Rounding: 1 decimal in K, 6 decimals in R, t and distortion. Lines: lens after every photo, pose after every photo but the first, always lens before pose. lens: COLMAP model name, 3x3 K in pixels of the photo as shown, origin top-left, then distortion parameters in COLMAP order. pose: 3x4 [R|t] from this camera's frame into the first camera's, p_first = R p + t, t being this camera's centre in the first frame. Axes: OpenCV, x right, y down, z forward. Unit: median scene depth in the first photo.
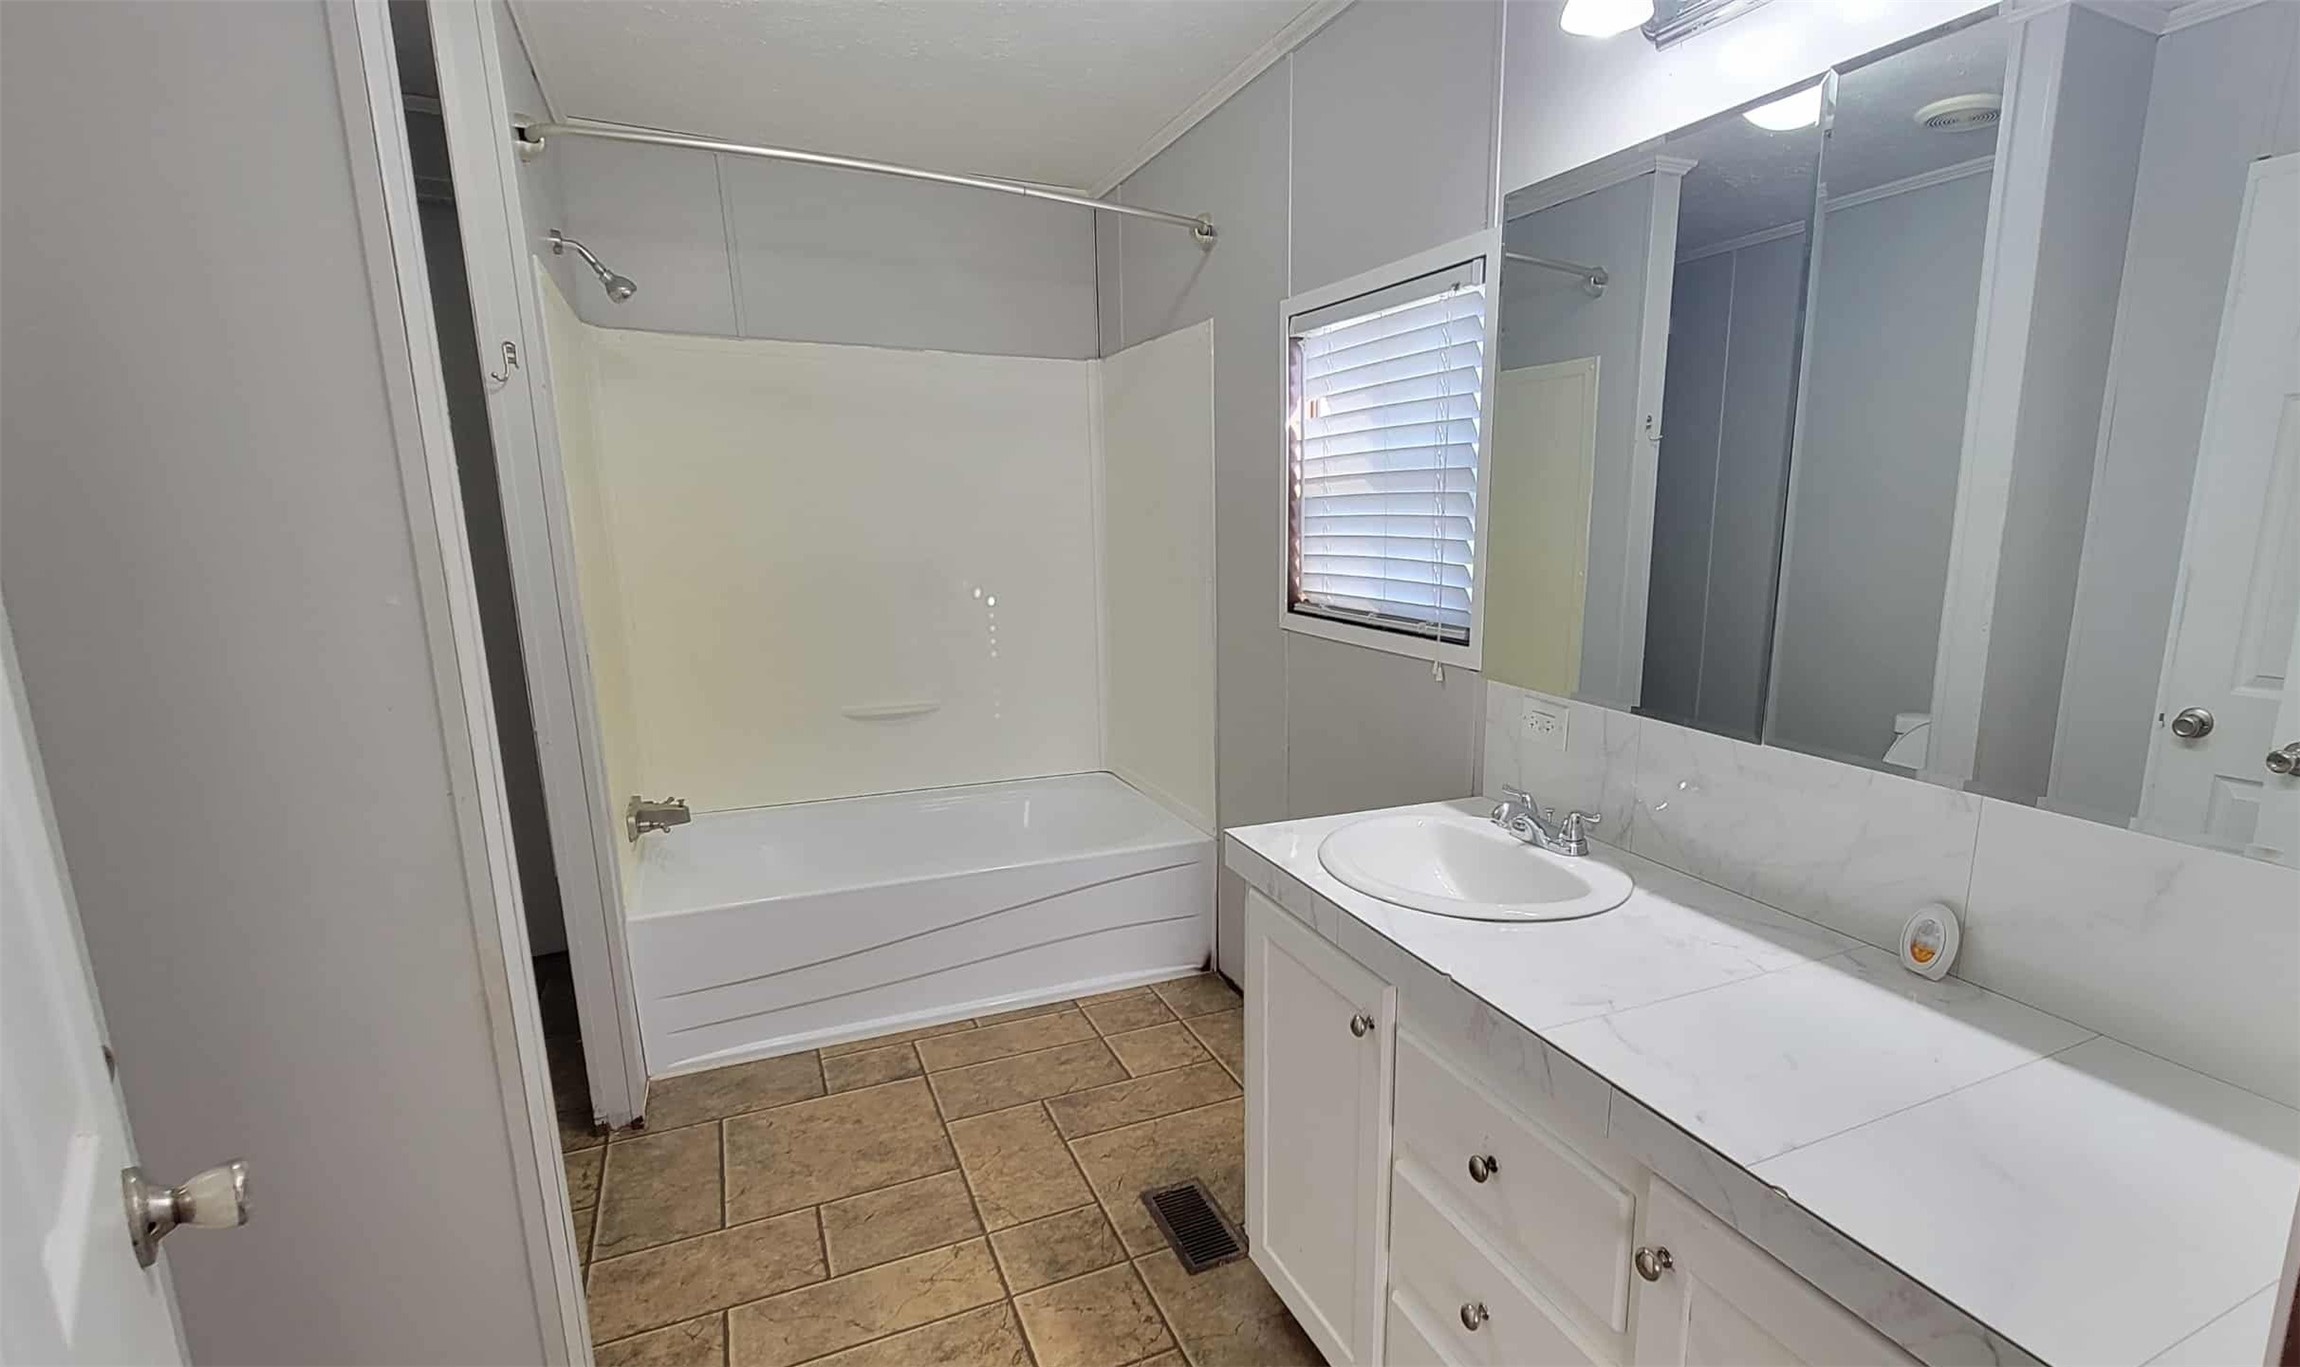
lens RADIAL K [[1011.6, 0, 1150.0], [0, 1011.6, 683.5], [0, 0, 1]] dist [-0.001541, 0.000018]
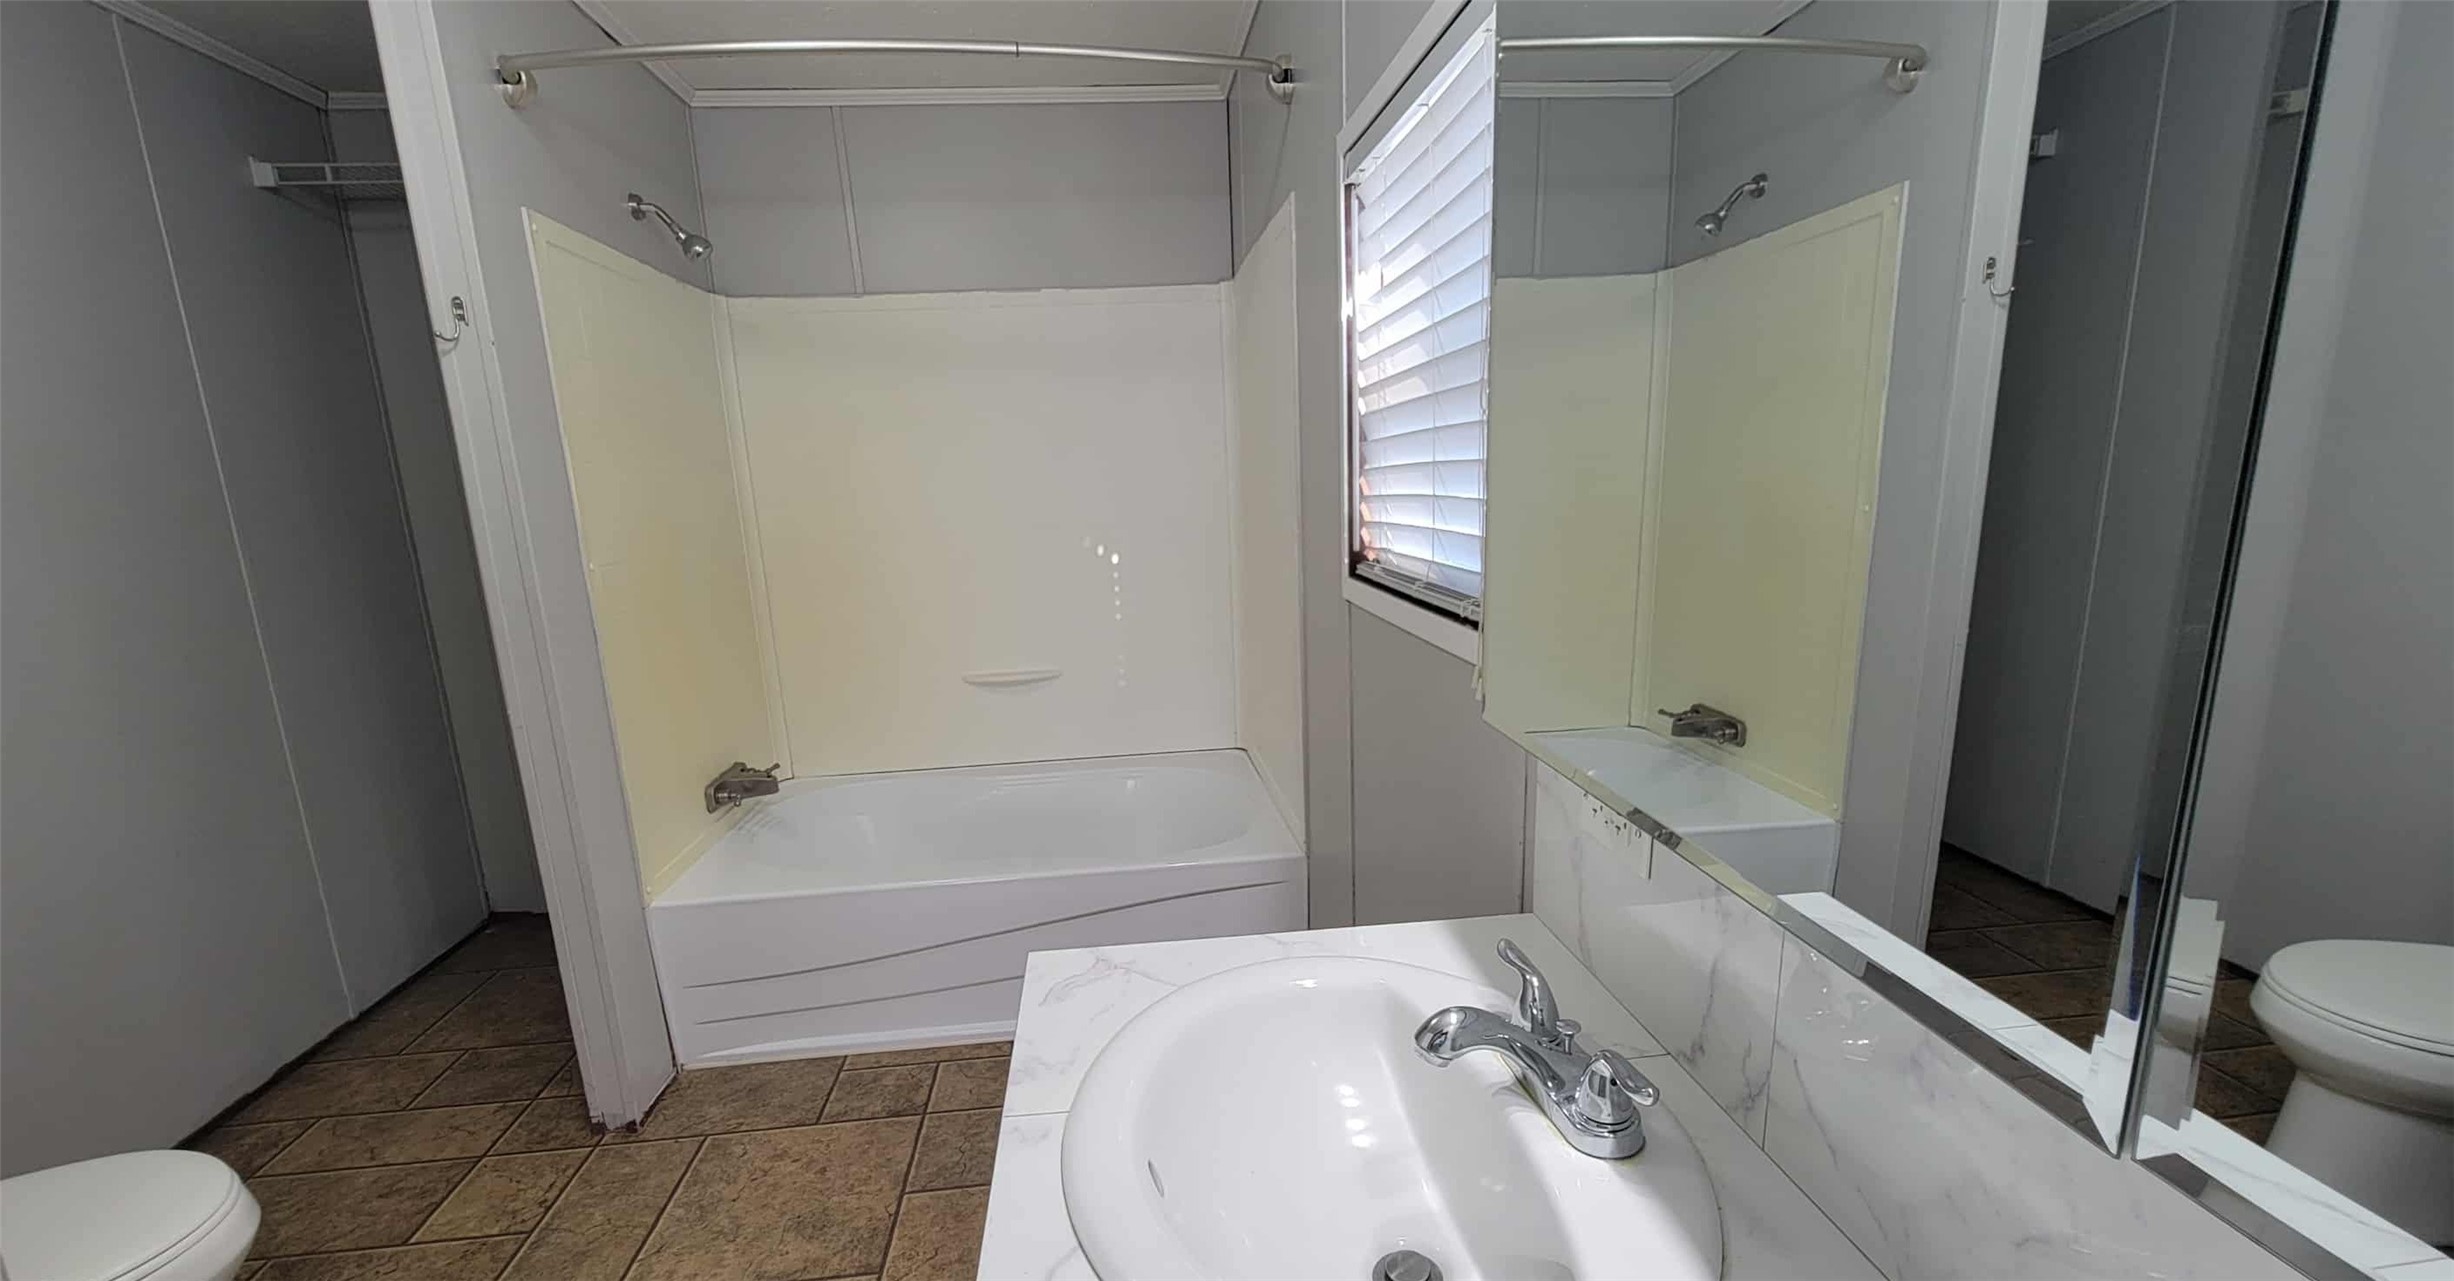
lens RADIAL K [[888.0, 0, 1192.7], [0, 888.0, 649.6], [0, 0, 1]] dist [0.001541, 0.000147]
pose [[0.951815, 0.015228, -0.306295, 0.225391], [-0.004586, 0.999361, 0.035434, -0.040405], [0.306639, -0.032322, 0.951277, 0.358516]]
